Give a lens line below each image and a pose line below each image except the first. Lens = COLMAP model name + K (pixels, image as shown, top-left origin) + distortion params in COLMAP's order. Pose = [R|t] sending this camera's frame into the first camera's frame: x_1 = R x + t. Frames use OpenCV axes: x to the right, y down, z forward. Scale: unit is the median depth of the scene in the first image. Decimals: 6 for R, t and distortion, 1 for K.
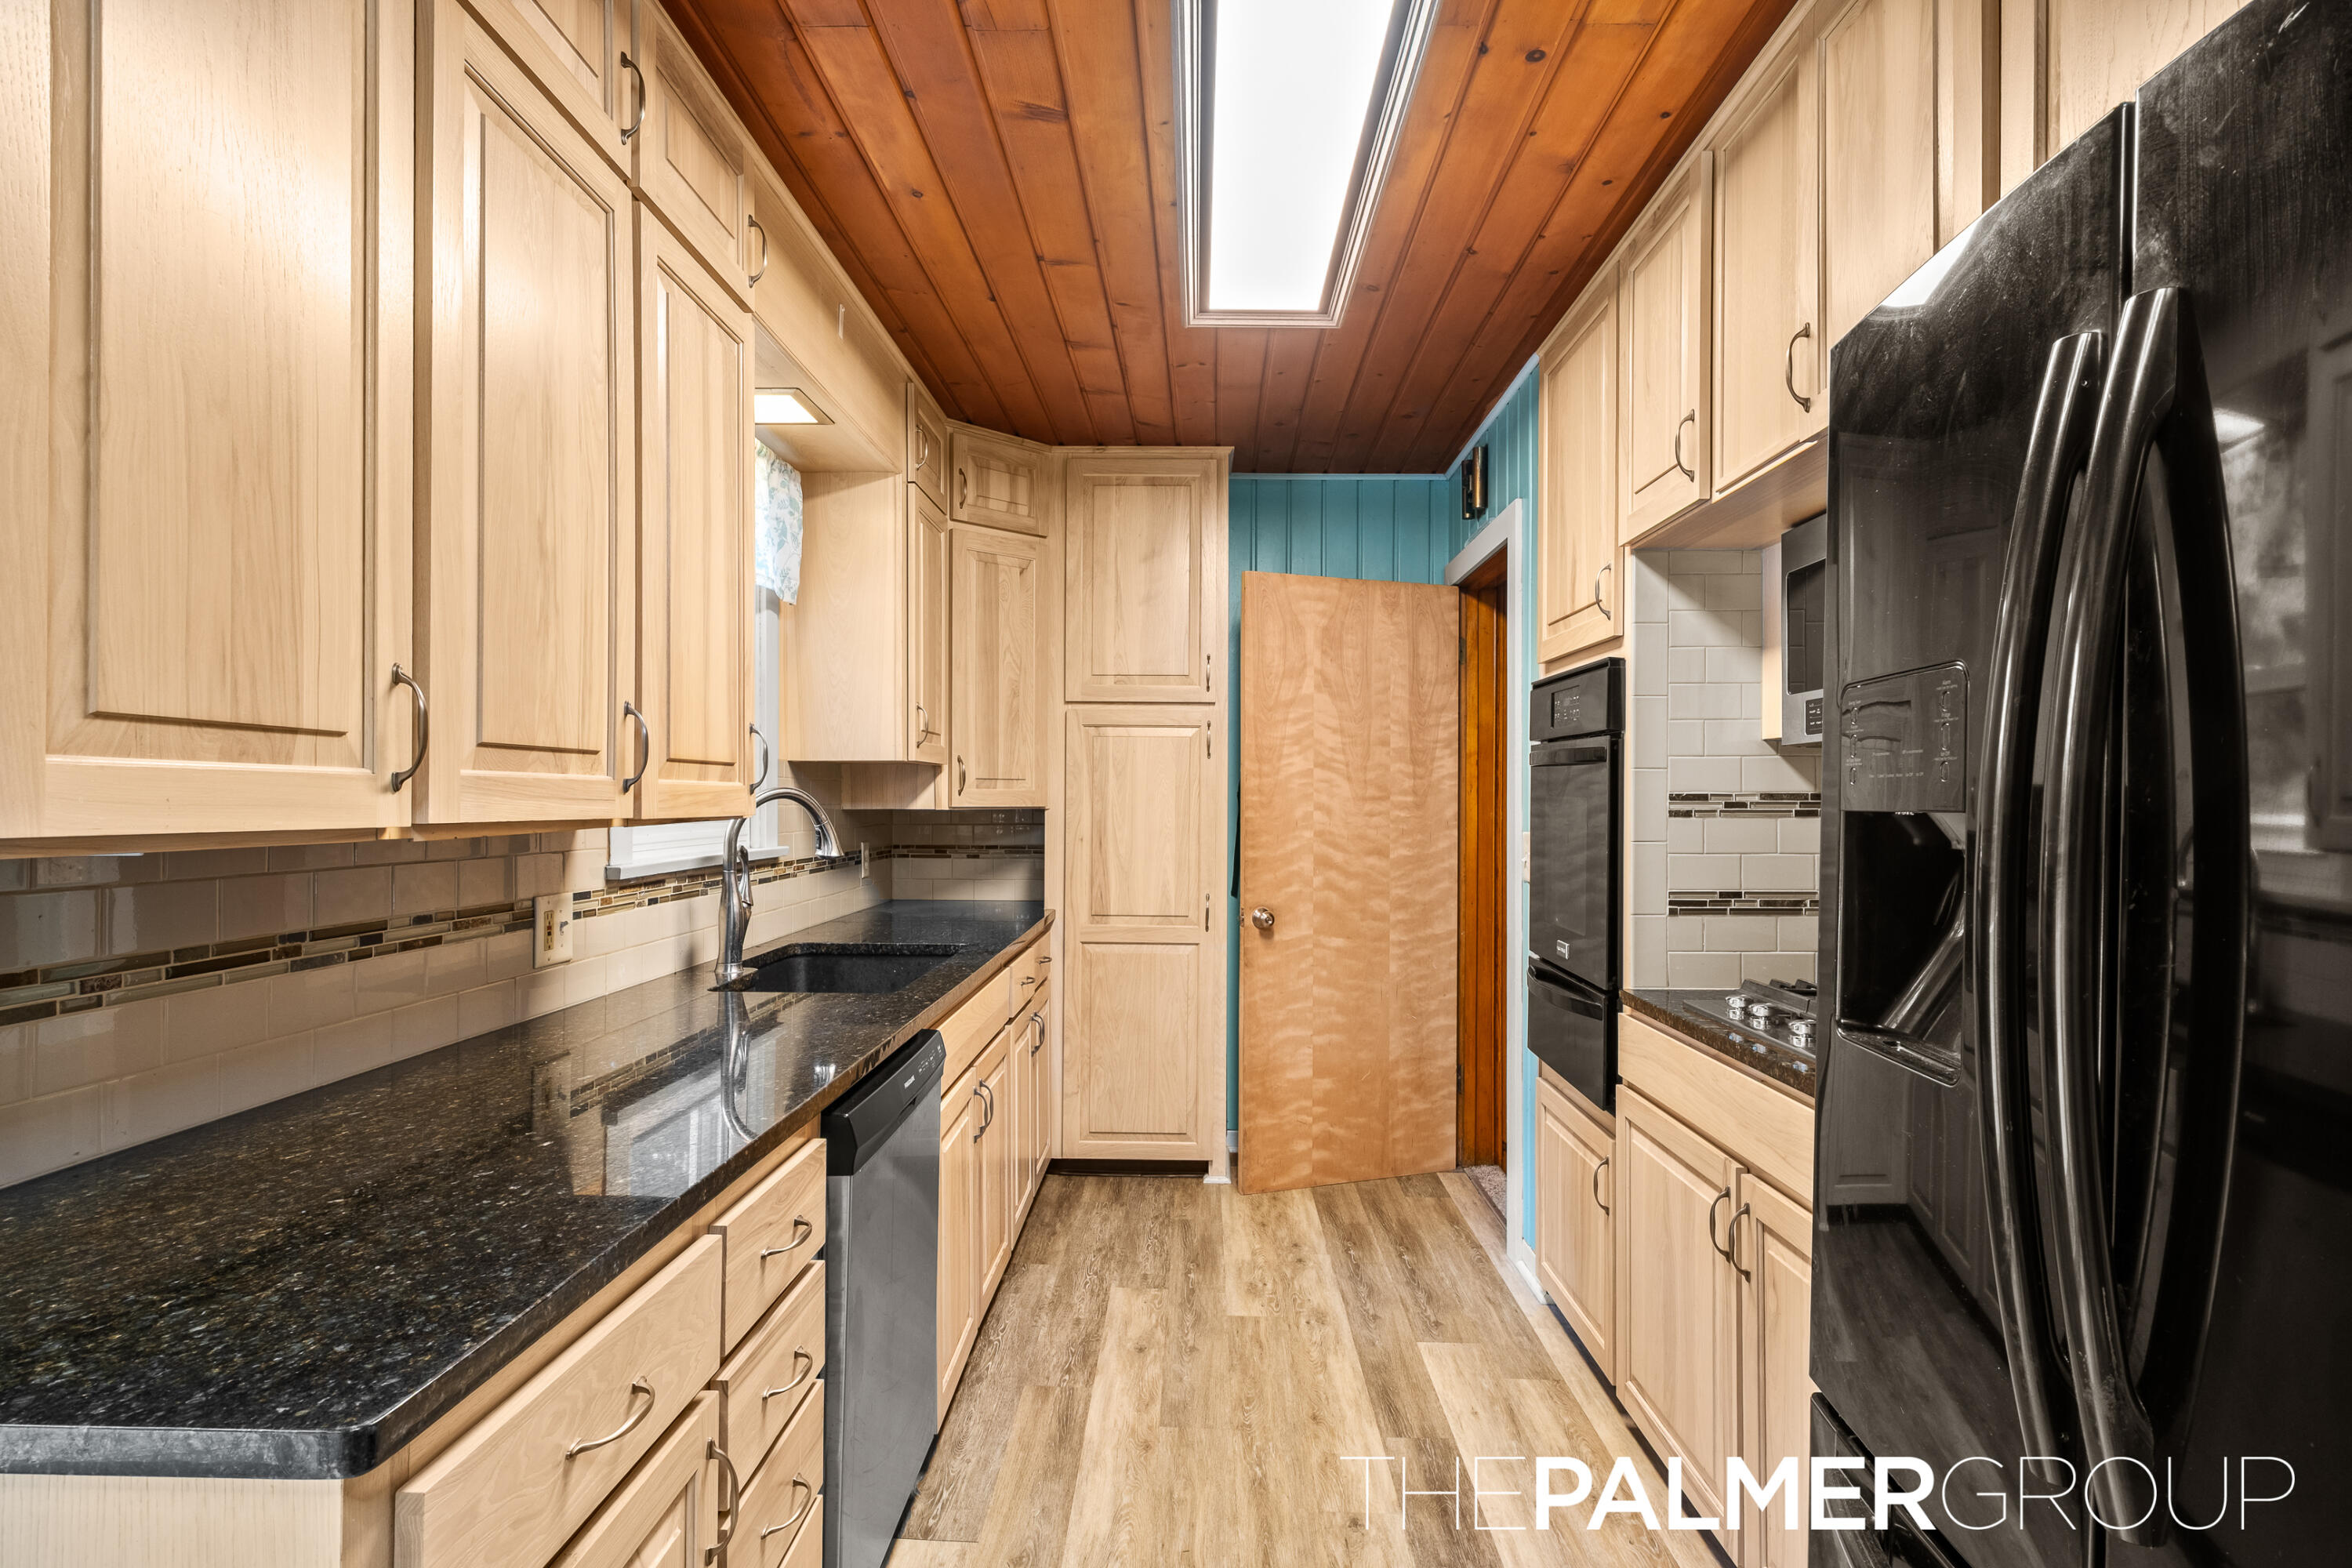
lens RADIAL K [[1224.2, 0, 1176.0], [0, 1224.2, 784.0], [0, 0, 1]] dist [0.001252, -0.000158]
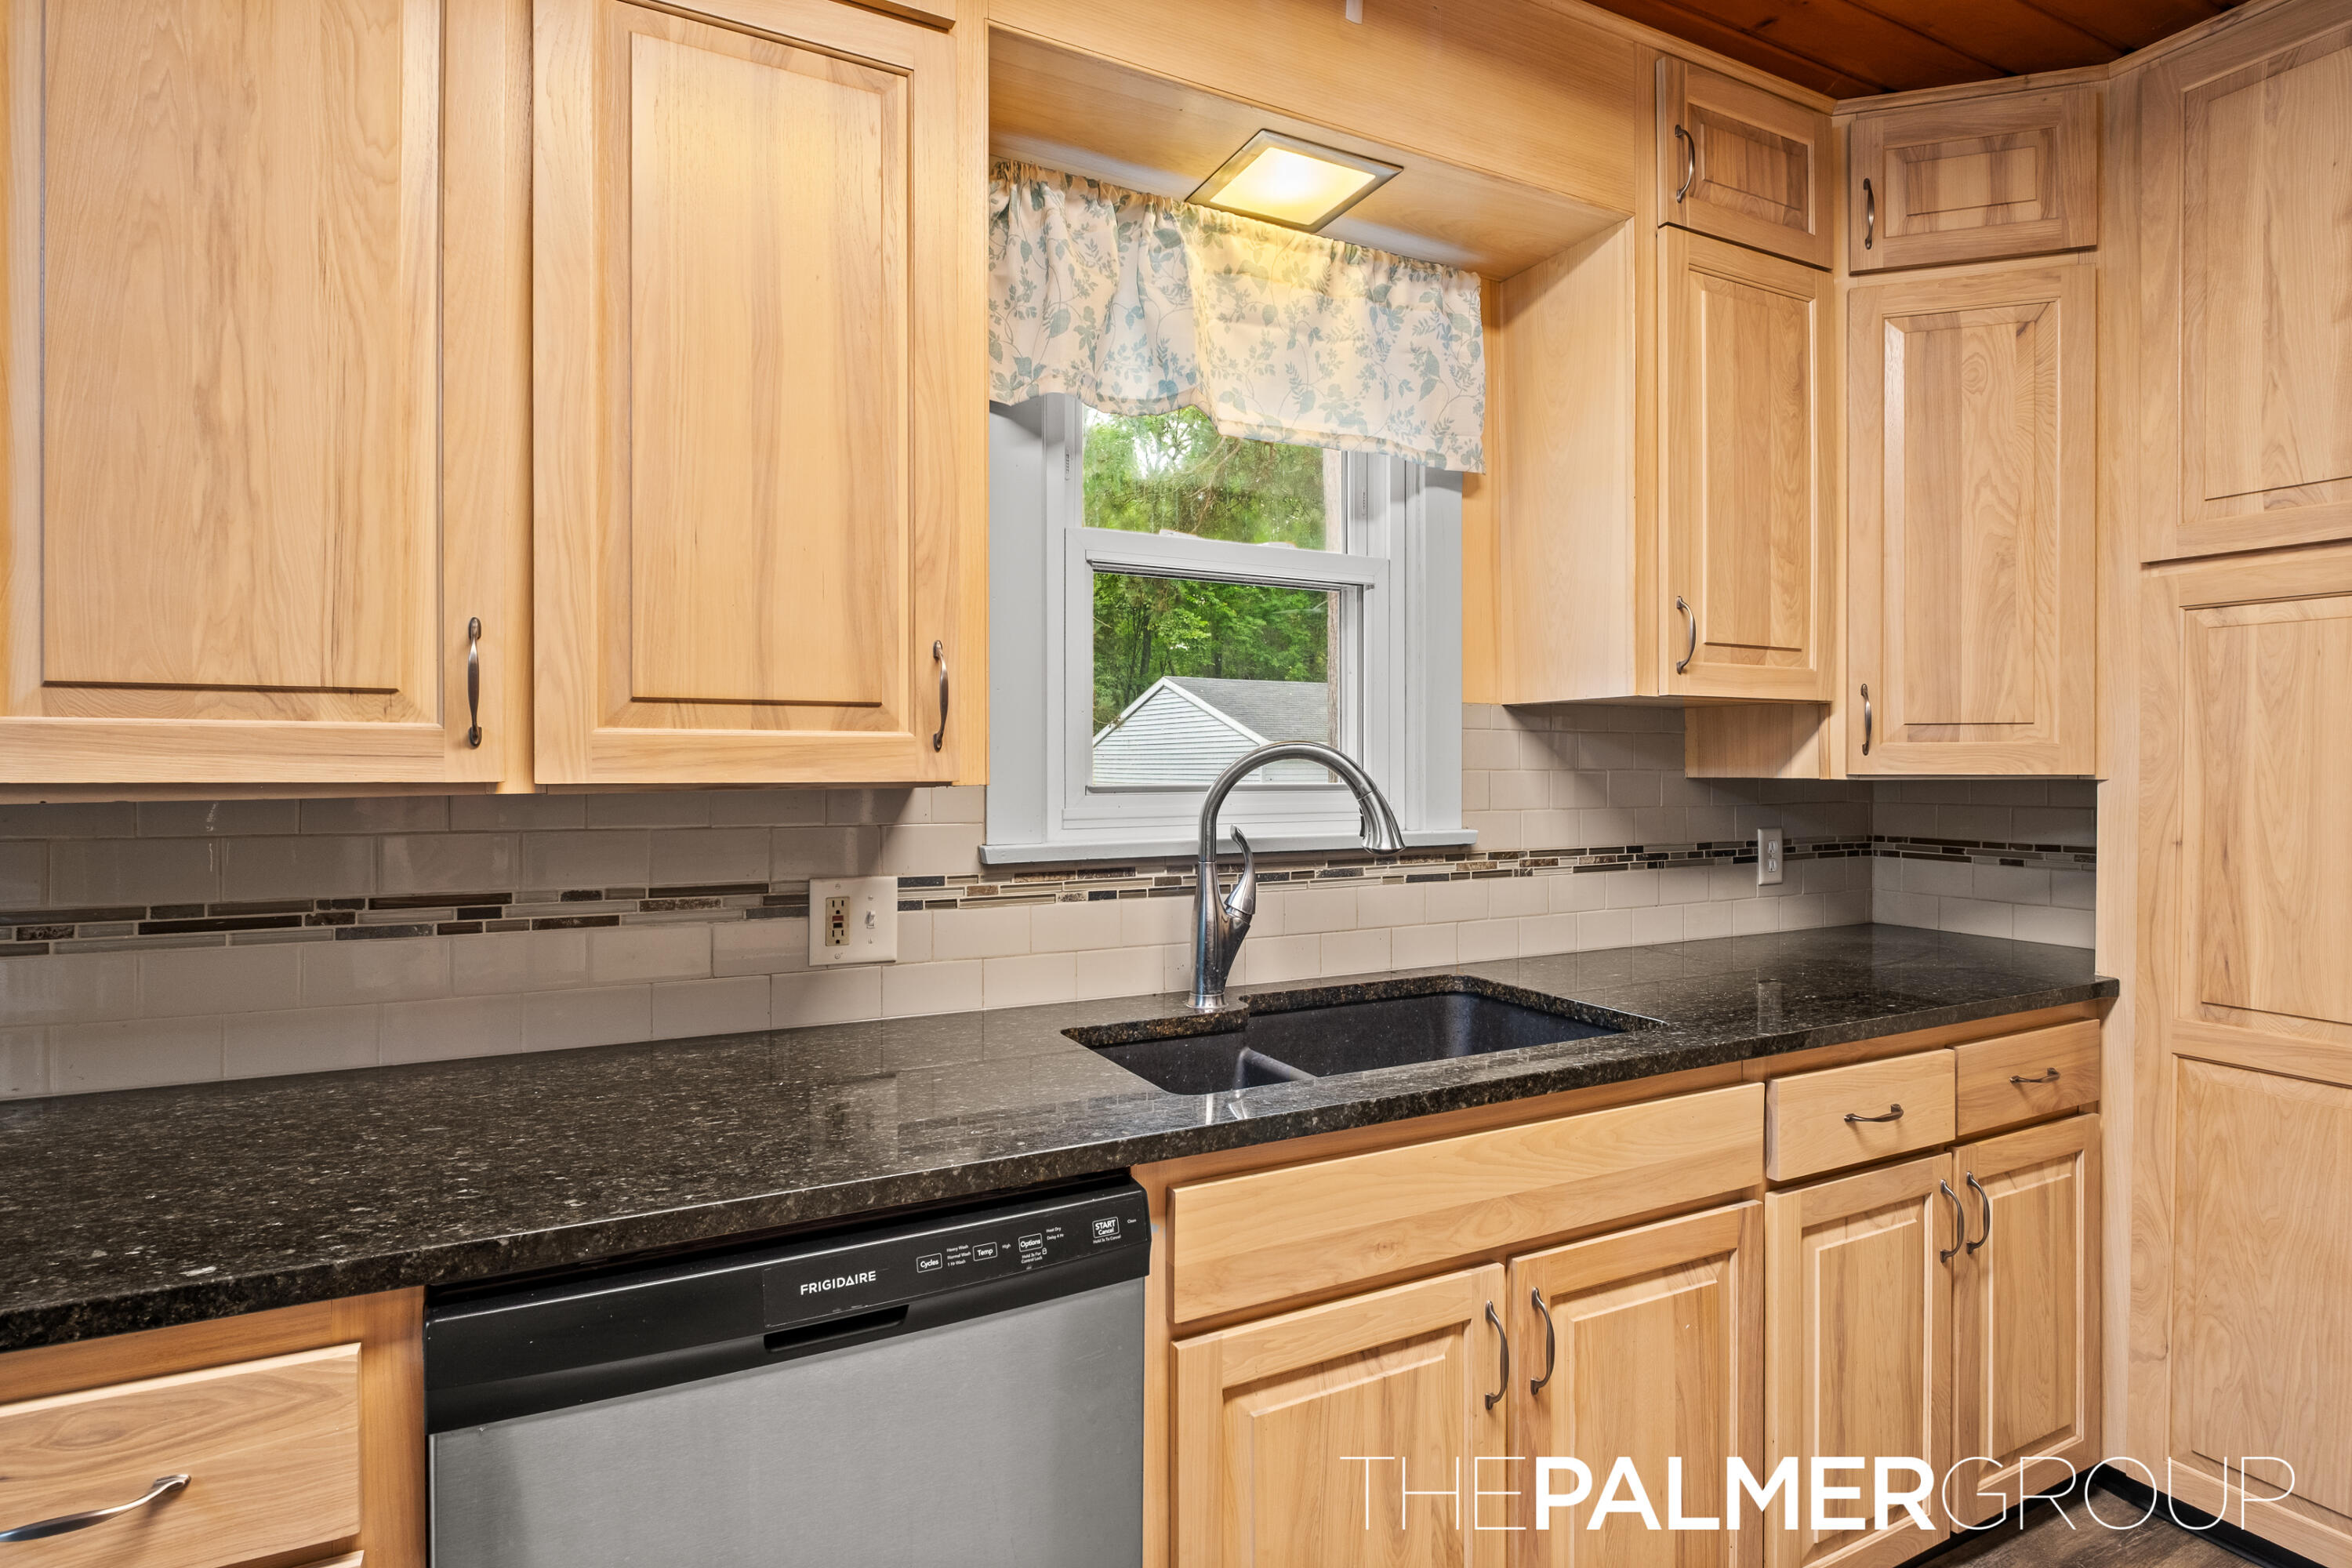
lens RADIAL K [[1198.4, 0, 1176.2], [0, 1198.4, 769.1], [0, 0, 1]] dist [-0.003479, -0.001532]
pose [[0.475905, 0.000088, -0.879497, 0.190382], [0.011196, 0.999918, 0.006159, 0.010887], [0.879425, -0.012777, 0.475865, 0.538139]]
